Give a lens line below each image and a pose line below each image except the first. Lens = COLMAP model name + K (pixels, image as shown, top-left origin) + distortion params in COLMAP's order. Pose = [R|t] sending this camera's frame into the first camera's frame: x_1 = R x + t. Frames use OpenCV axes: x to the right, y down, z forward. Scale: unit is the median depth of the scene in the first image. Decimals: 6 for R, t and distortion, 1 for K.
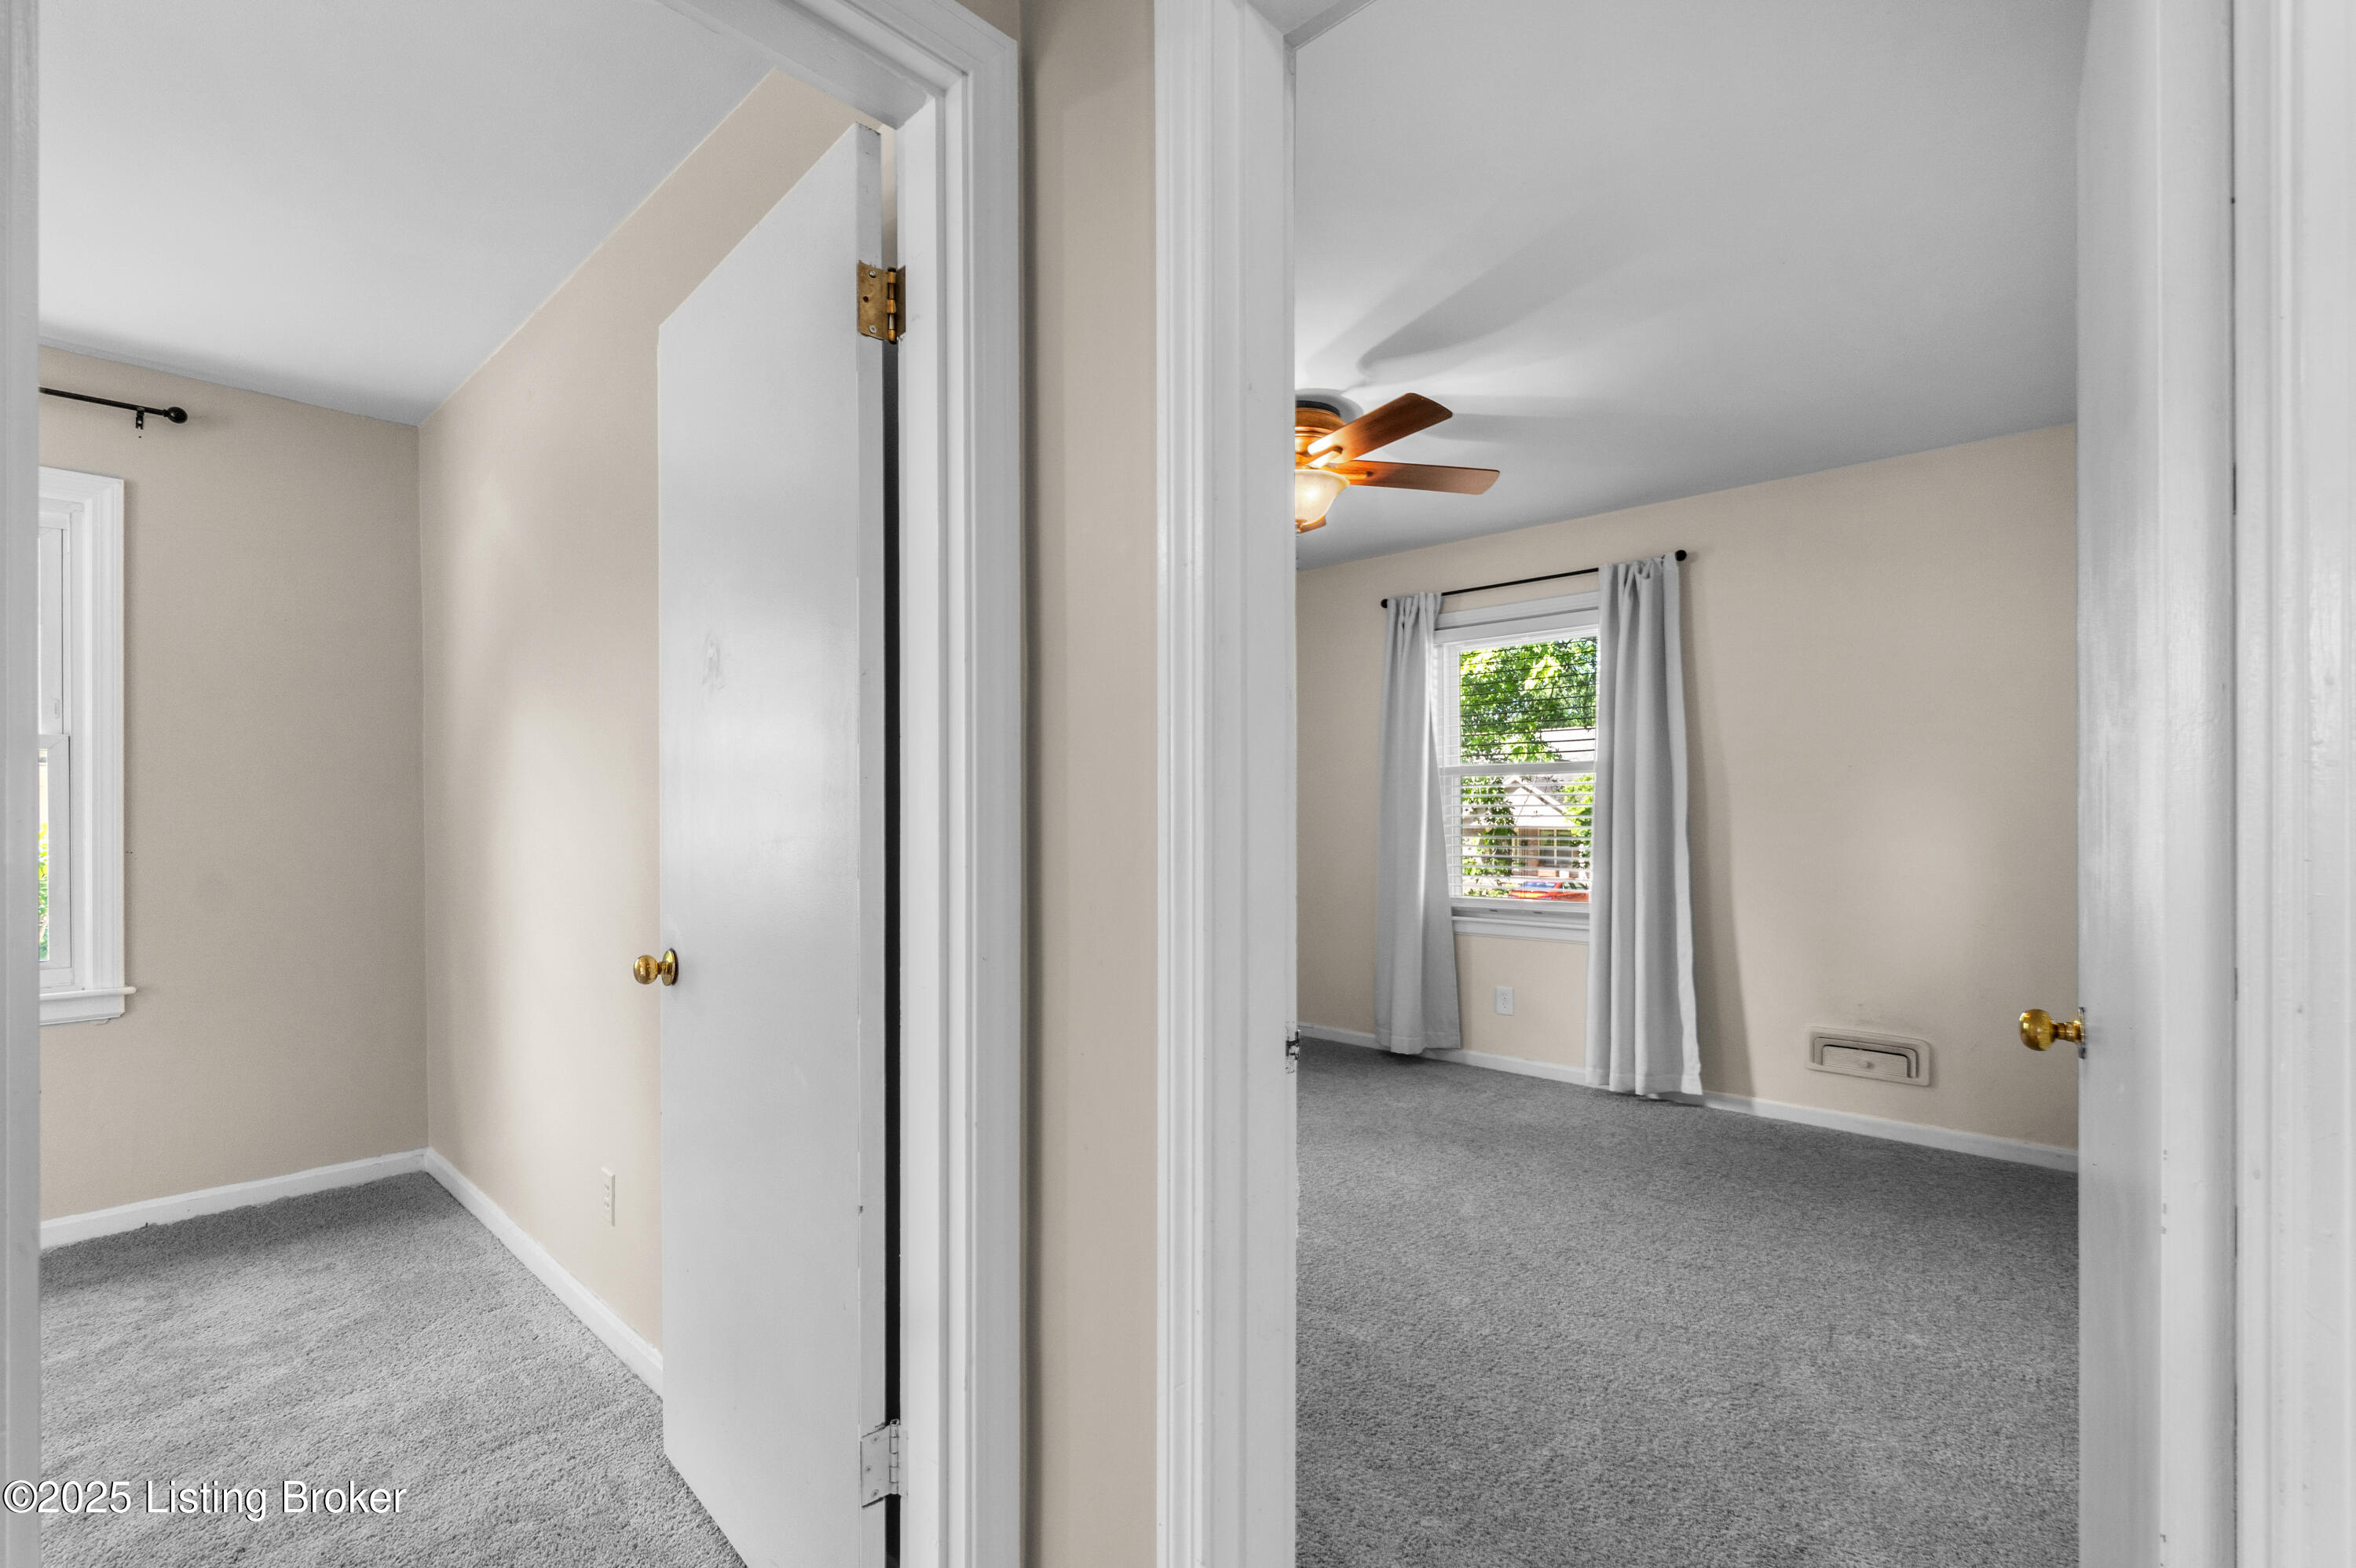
lens RADIAL K [[1036.5, 0, 1203.8], [0, 1036.5, 809.1], [0, 0, 1]] dist [0.002305, 0.000694]
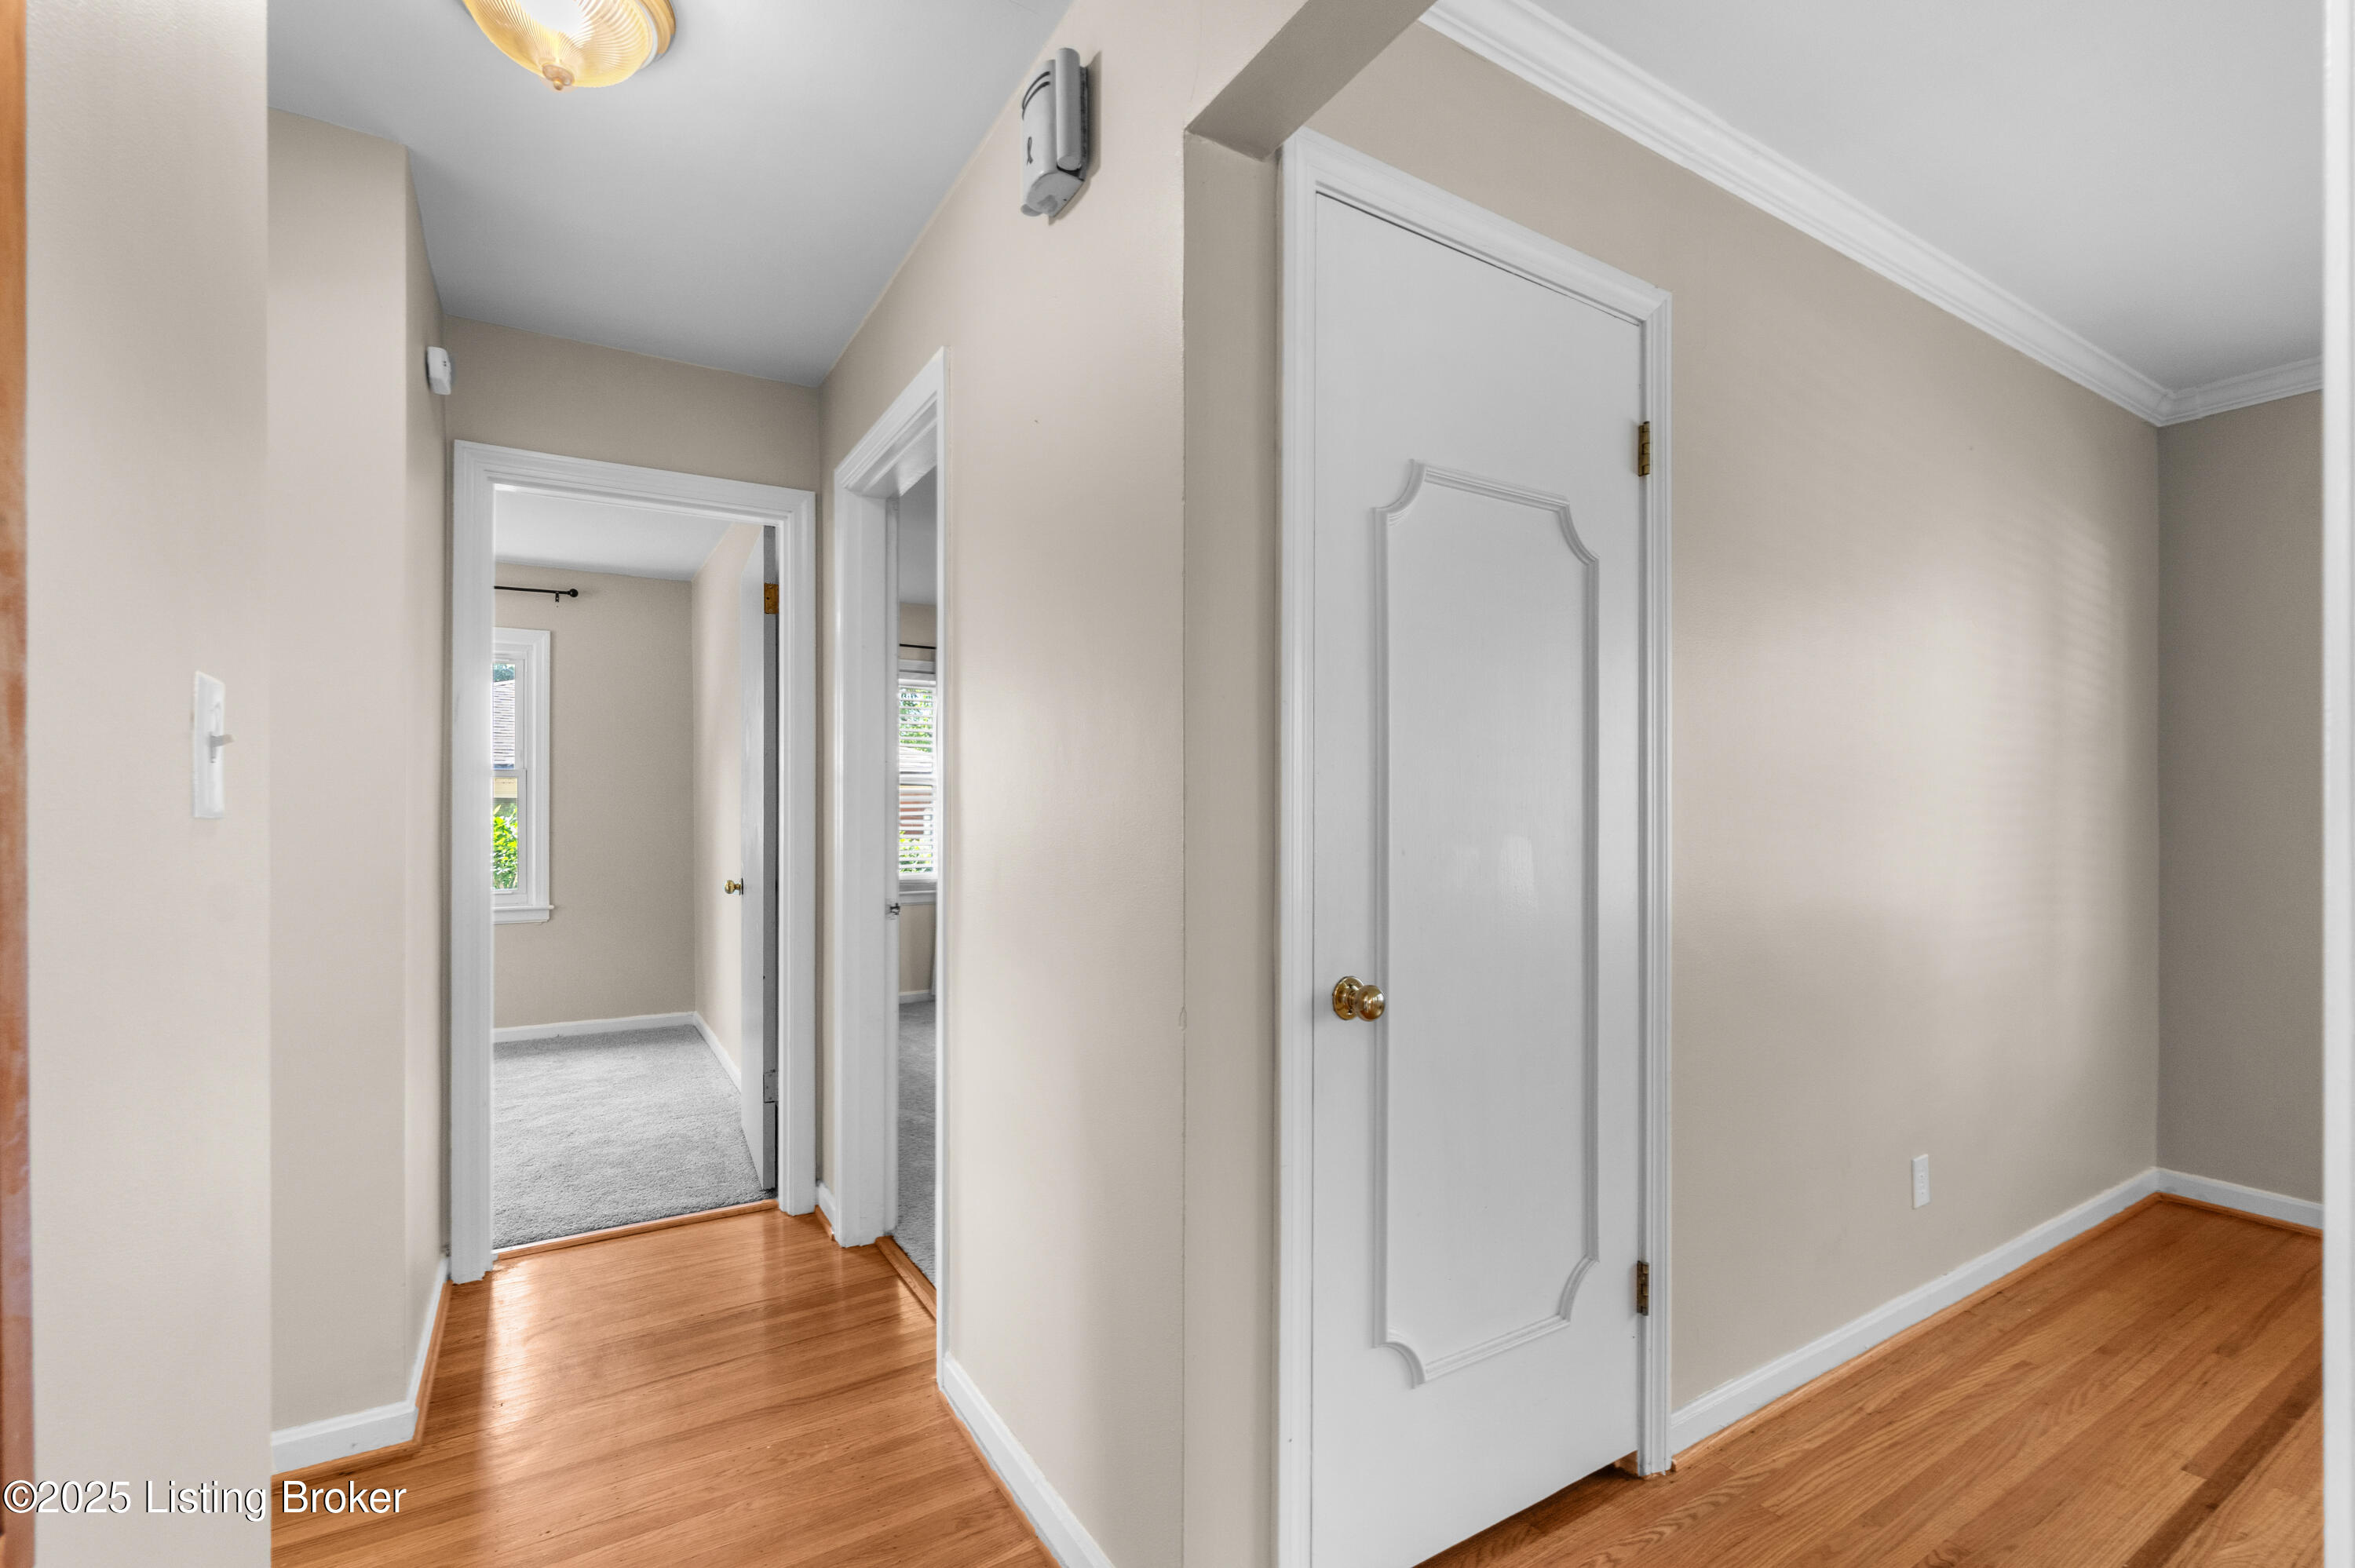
lens RADIAL K [[1024.9, 0, 1171.3], [0, 1024.9, 802.0], [0, 0, 1]] dist [-0.002451, 0.000054]
pose [[0.959412, -0.001312, -0.282006, 0.563301], [-0.000109, 0.999987, -0.005021, -0.003278], [0.282009, 0.004848, 0.959400, -0.456414]]
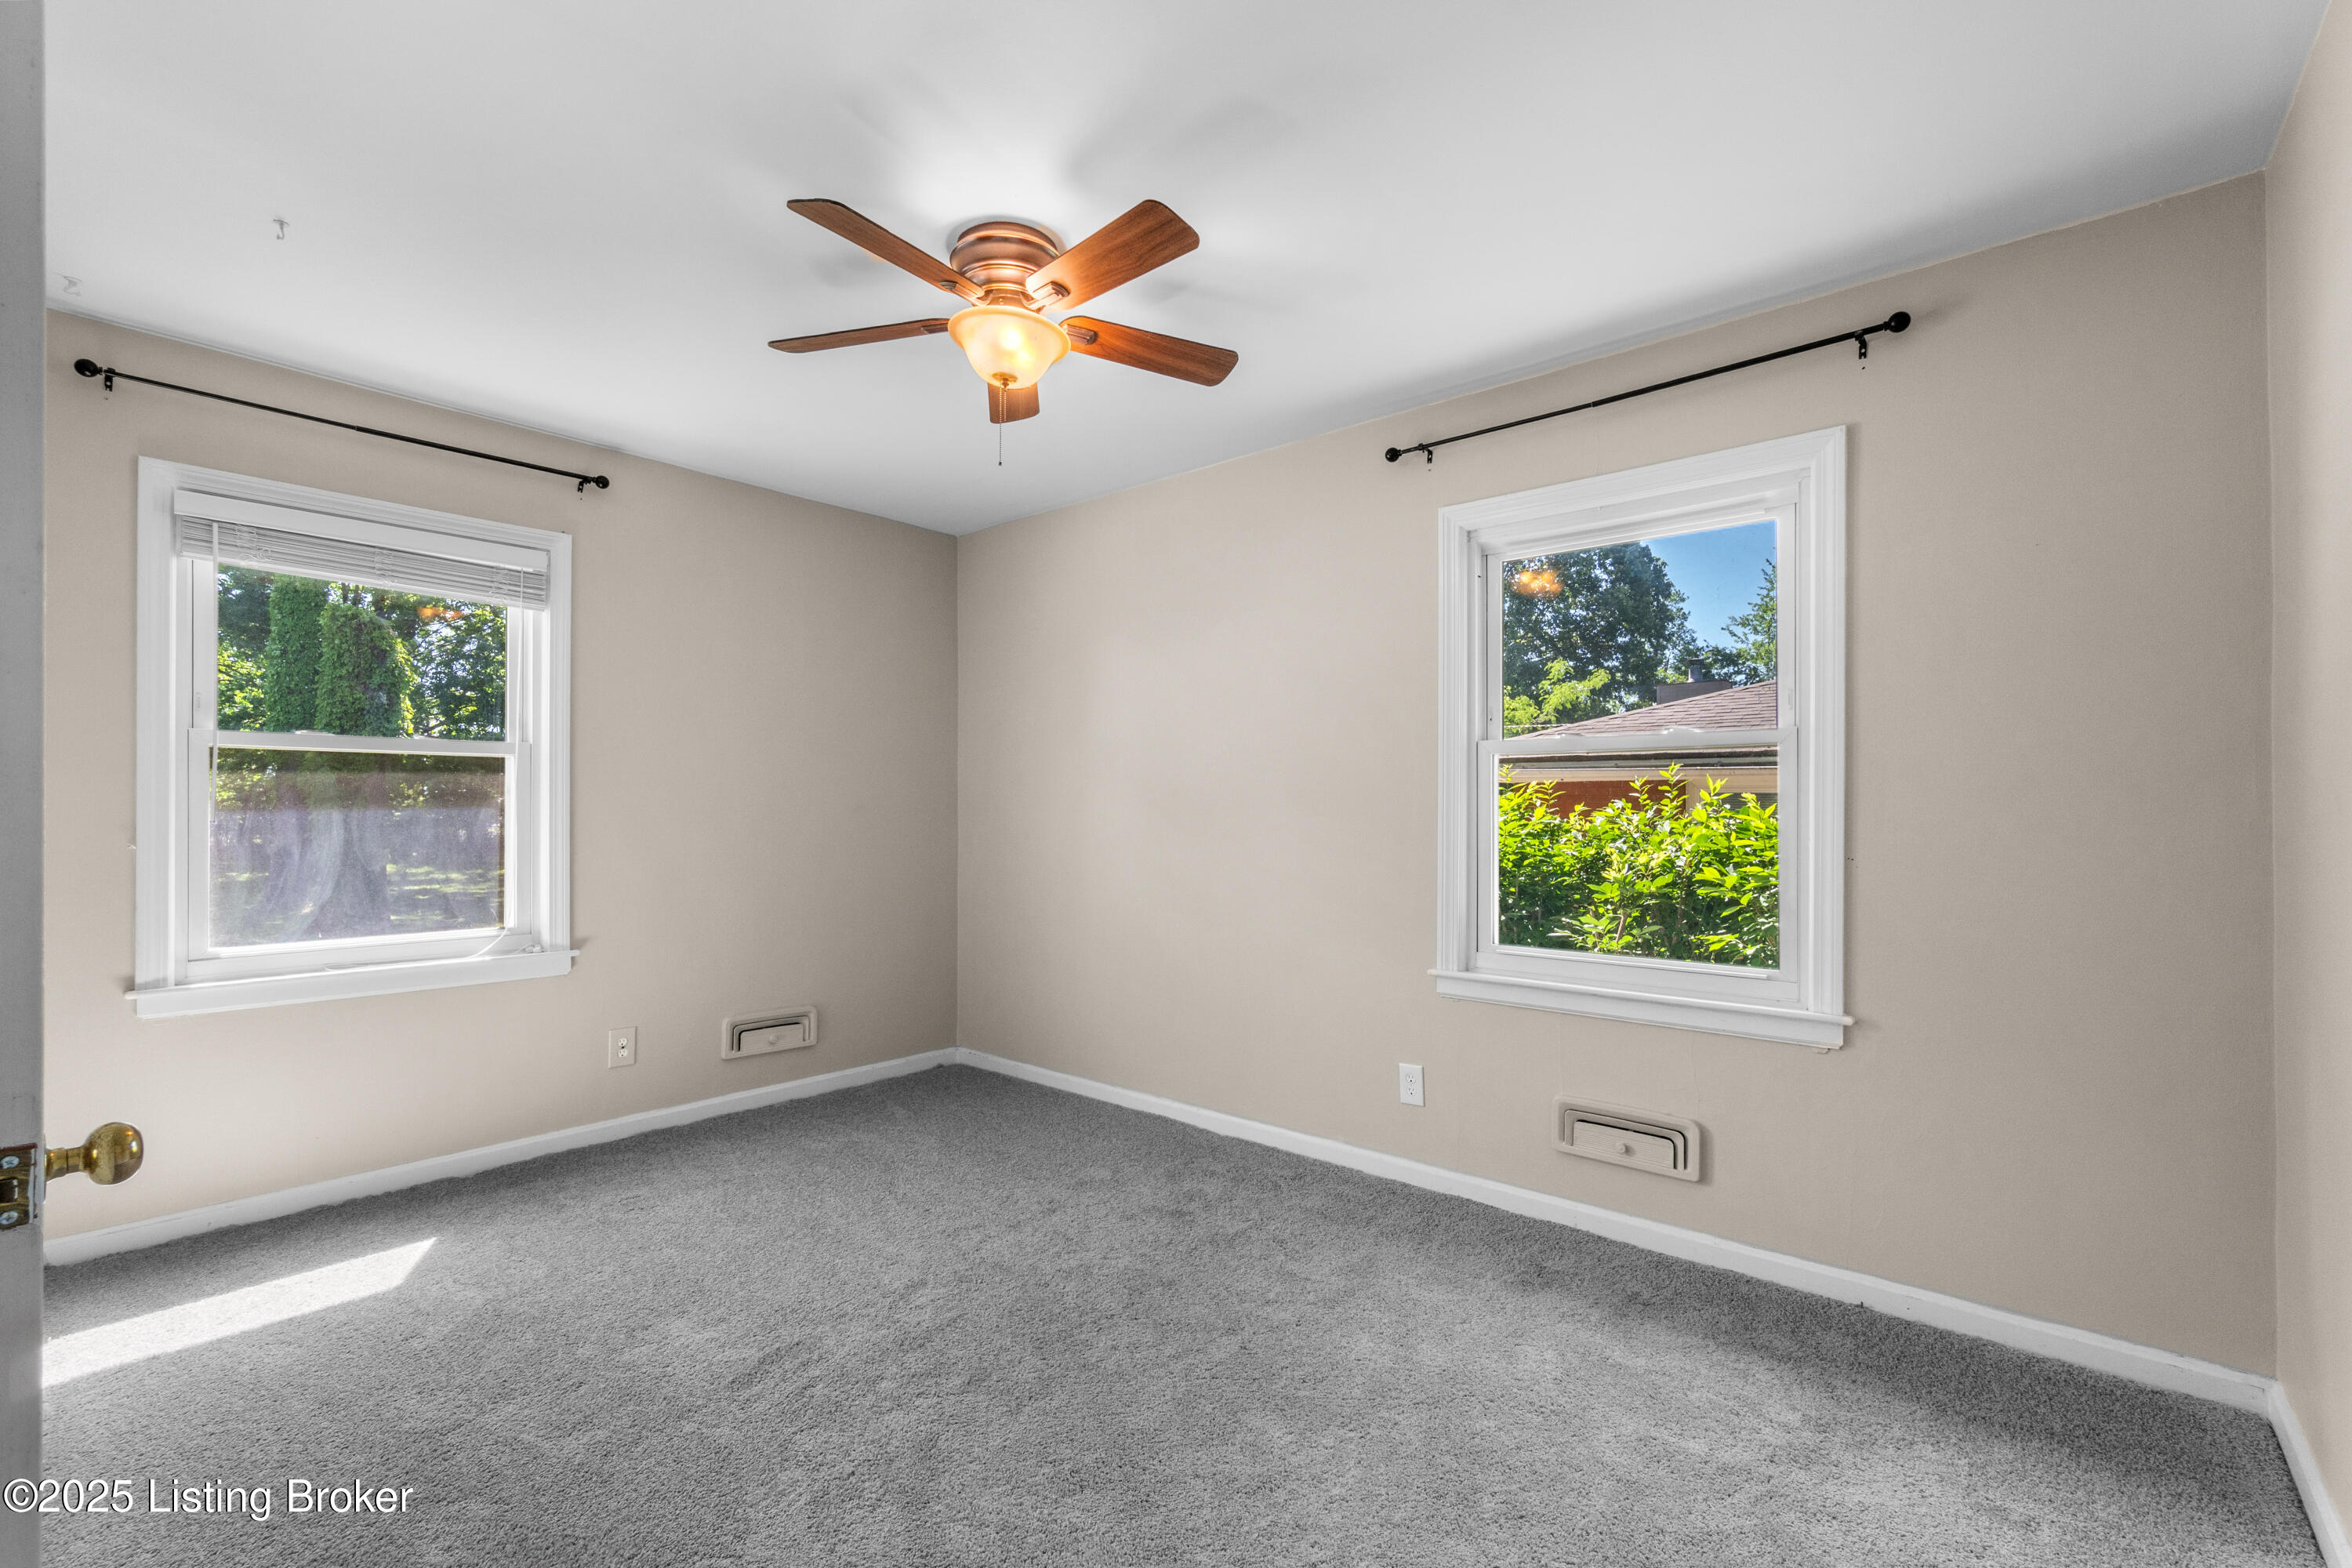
lens RADIAL K [[1019.8, 0, 1108.4], [0, 1019.8, 809.6], [0, 0, 1]] dist [-0.000133, -0.000258]
pose [[-0.002825, 0.003326, -0.999990, -0.204340], [-0.002716, 0.999991, 0.003334, -0.000503], [0.999992, 0.002725, -0.002816, 0.416093]]
